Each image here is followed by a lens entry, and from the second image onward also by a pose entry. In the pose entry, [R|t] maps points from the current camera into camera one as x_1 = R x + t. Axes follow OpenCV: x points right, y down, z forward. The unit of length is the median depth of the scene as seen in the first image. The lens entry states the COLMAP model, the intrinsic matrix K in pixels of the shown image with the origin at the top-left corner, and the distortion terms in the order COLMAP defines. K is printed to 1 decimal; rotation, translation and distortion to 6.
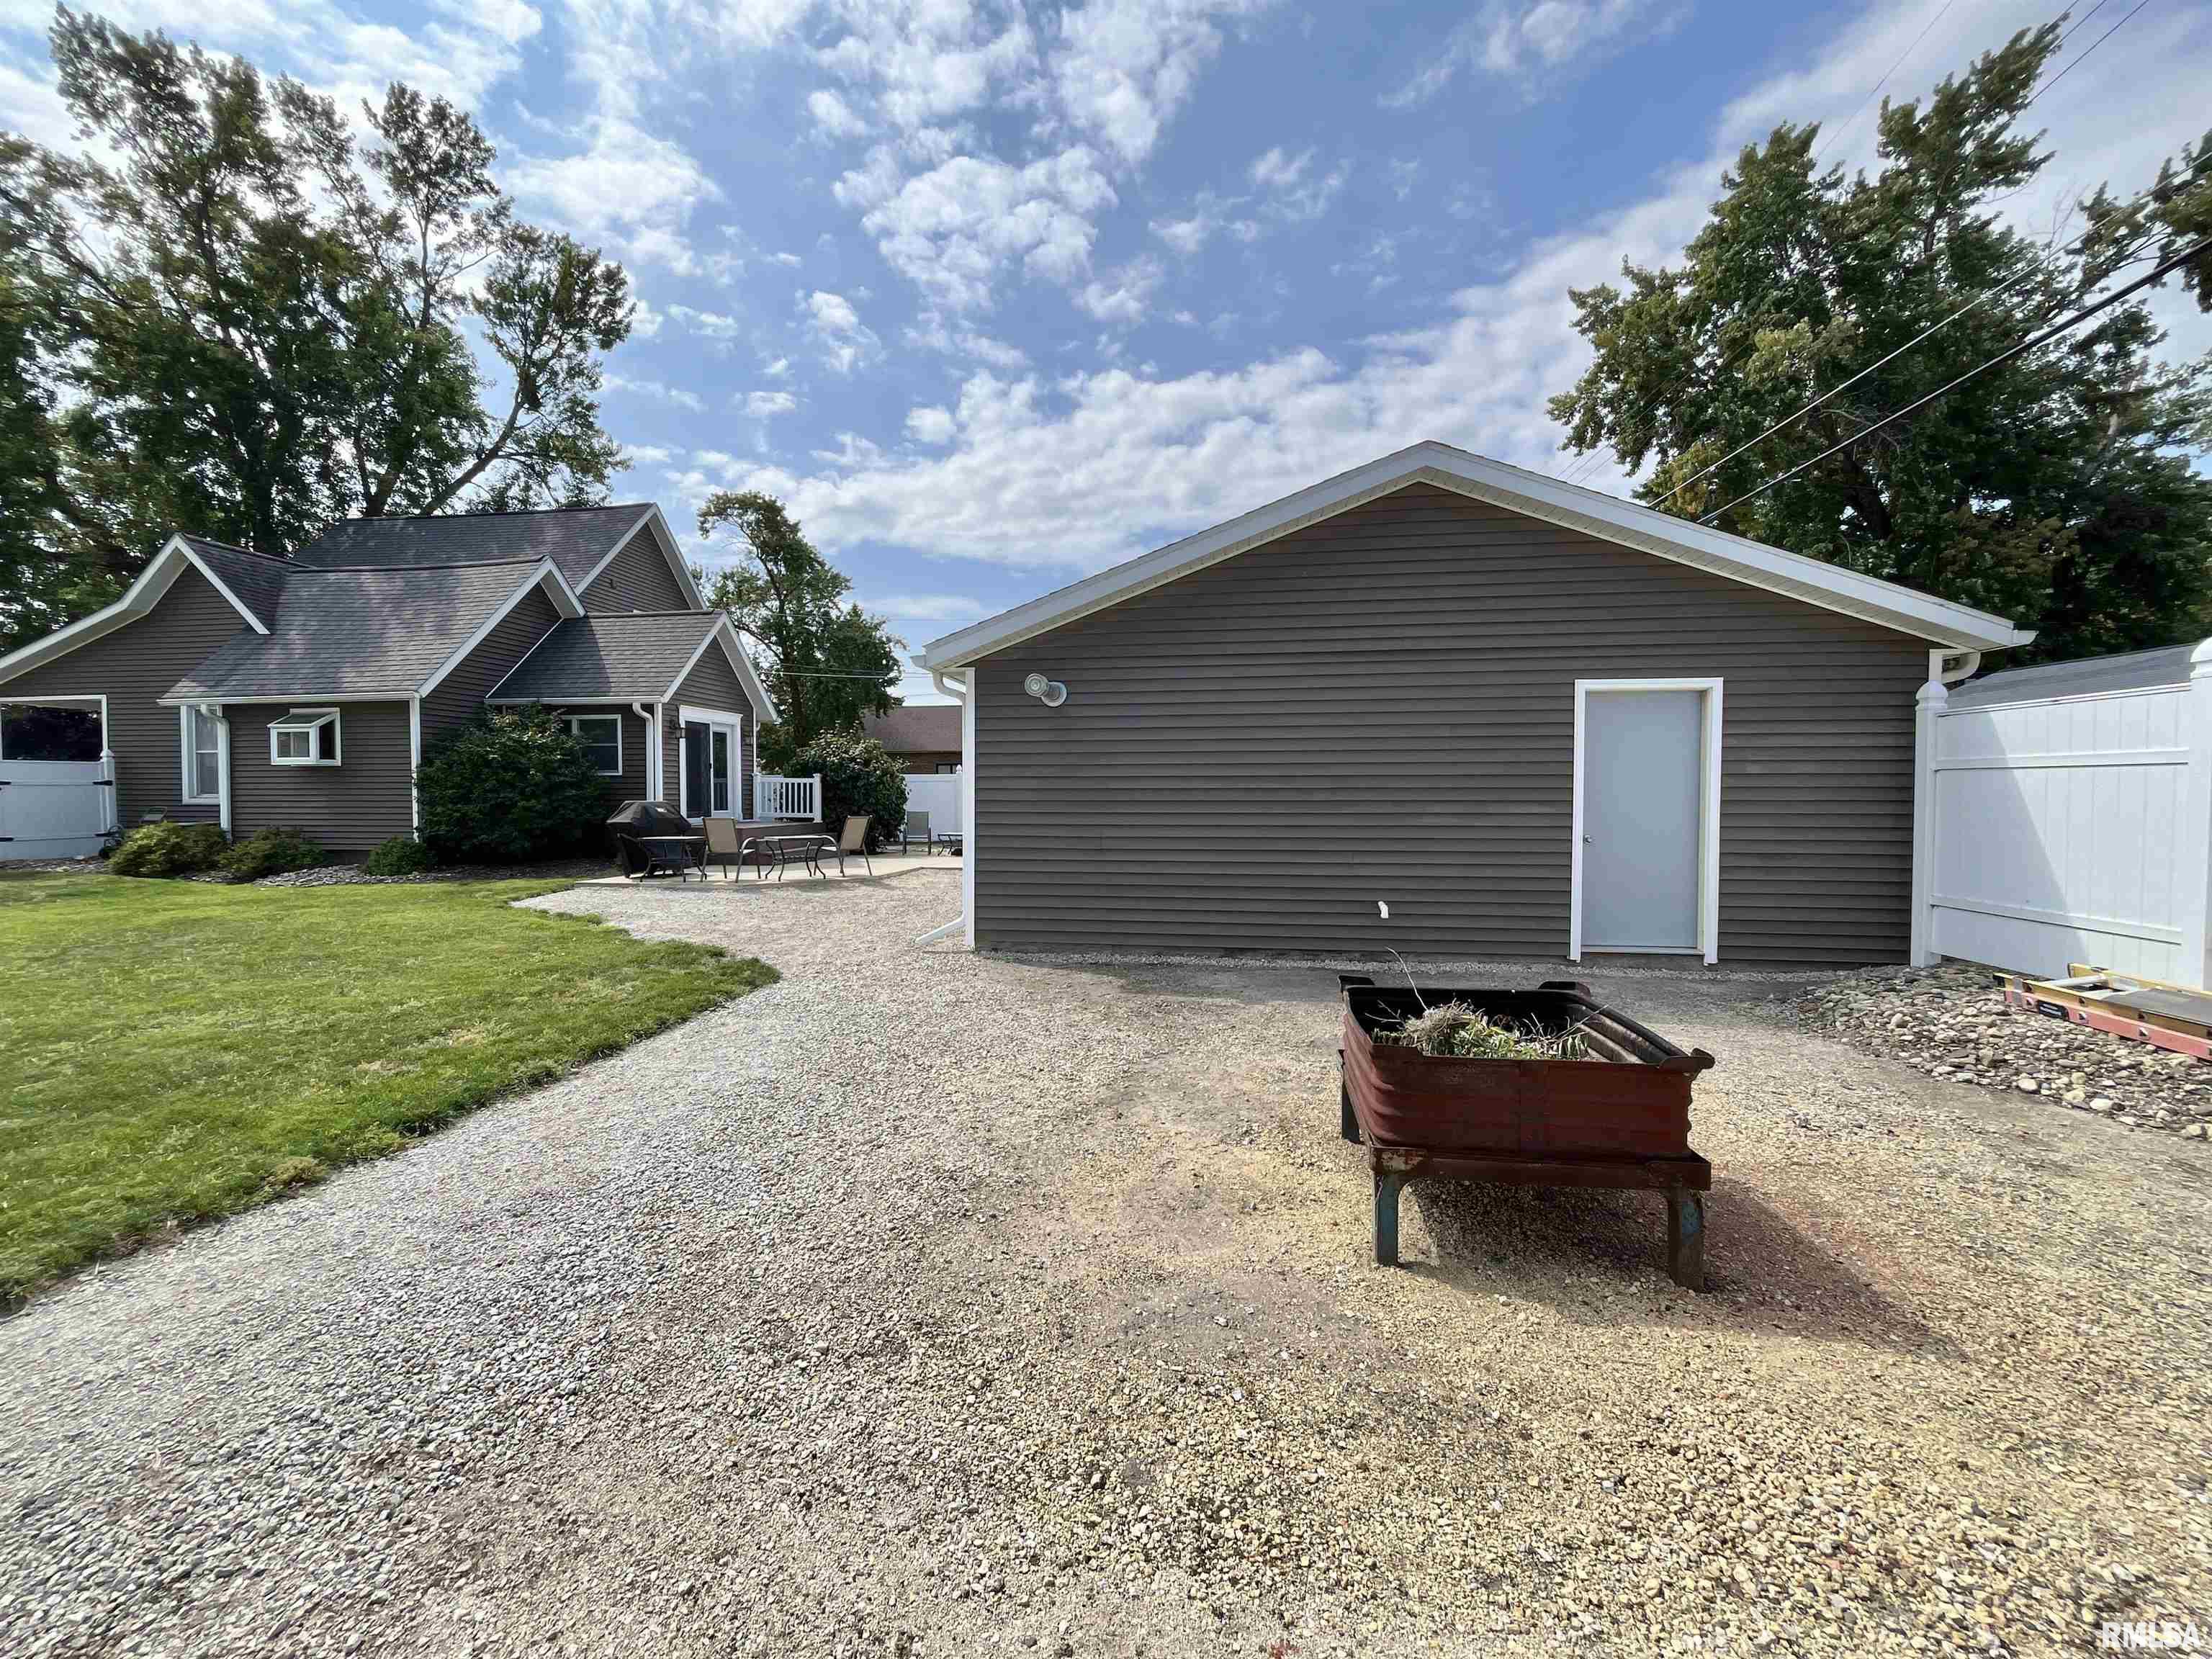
lens RADIAL K [[890.6, 0, 1104.6], [0, 890.6, 814.2], [0, 0, 1]] dist [-0.003035, 0.000587]
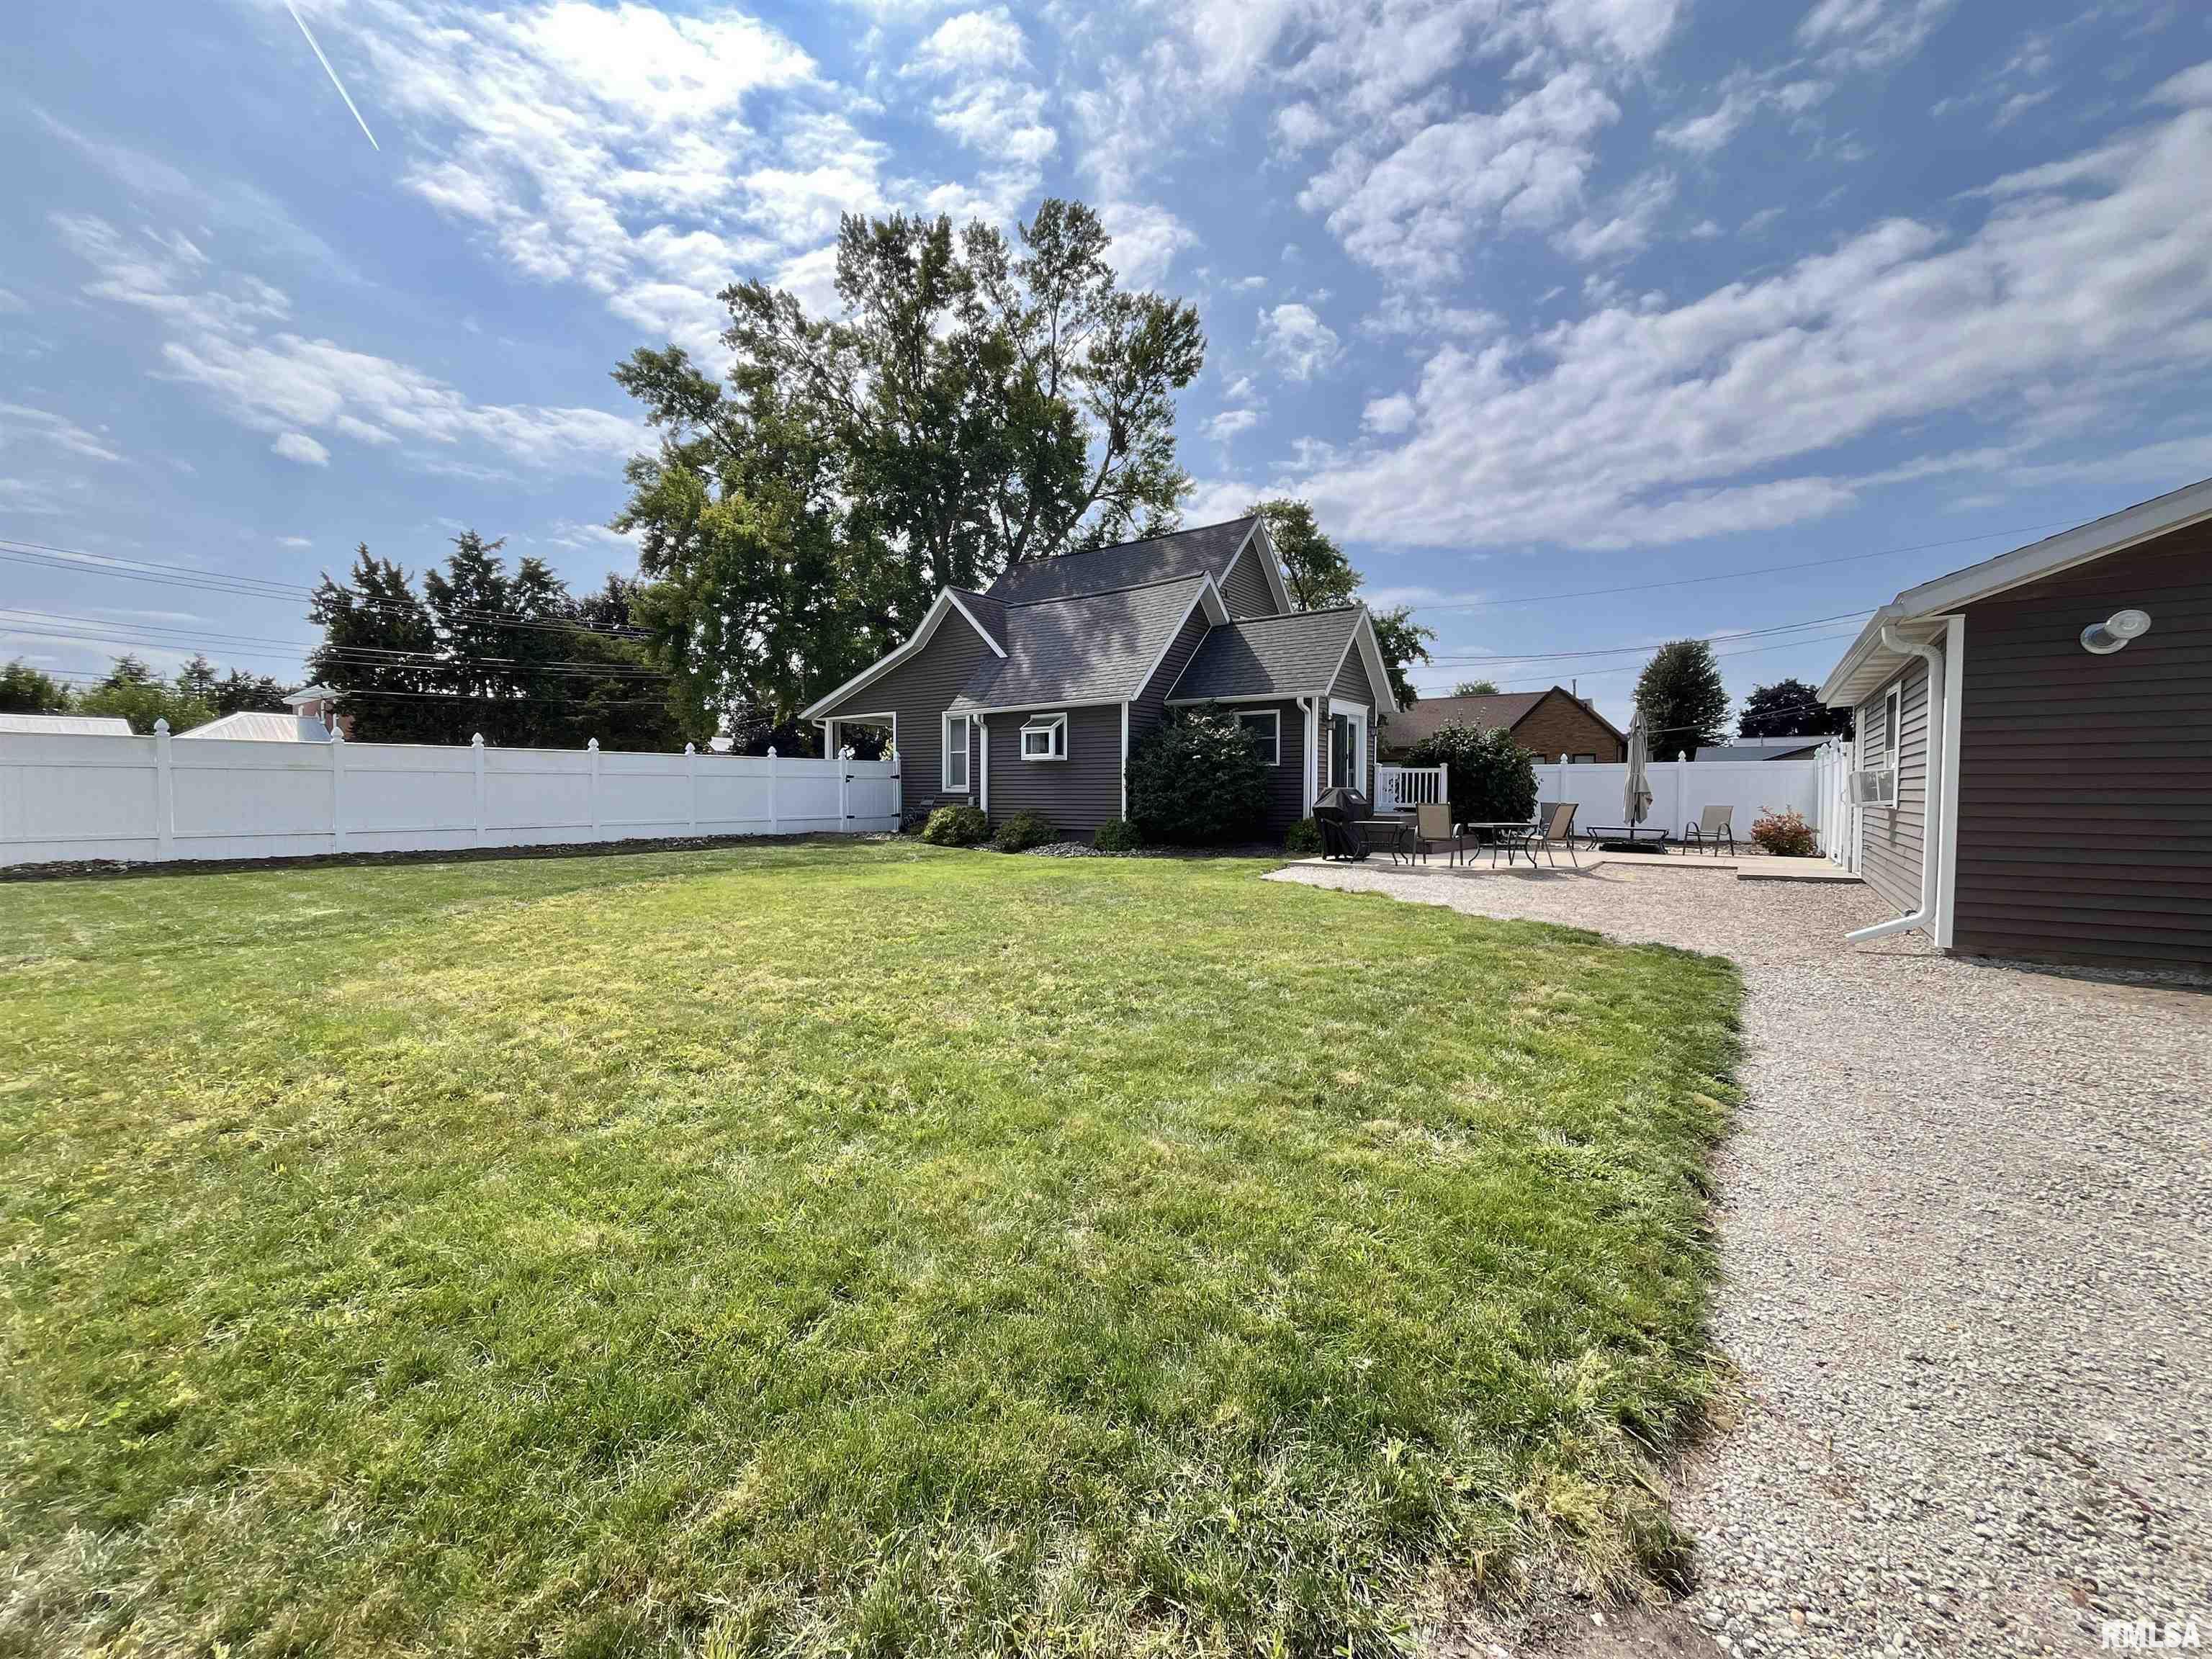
lens RADIAL K [[890.6, 0, 1103.5], [0, 890.6, 815.1], [0, 0, 1]] dist [-0.003035, 0.000587]
pose [[0.886948, 0.011931, -0.461716, -0.127572], [-0.011888, 0.999925, 0.003003, 0.008292], [0.461717, 0.002825, 0.887023, -0.028482]]
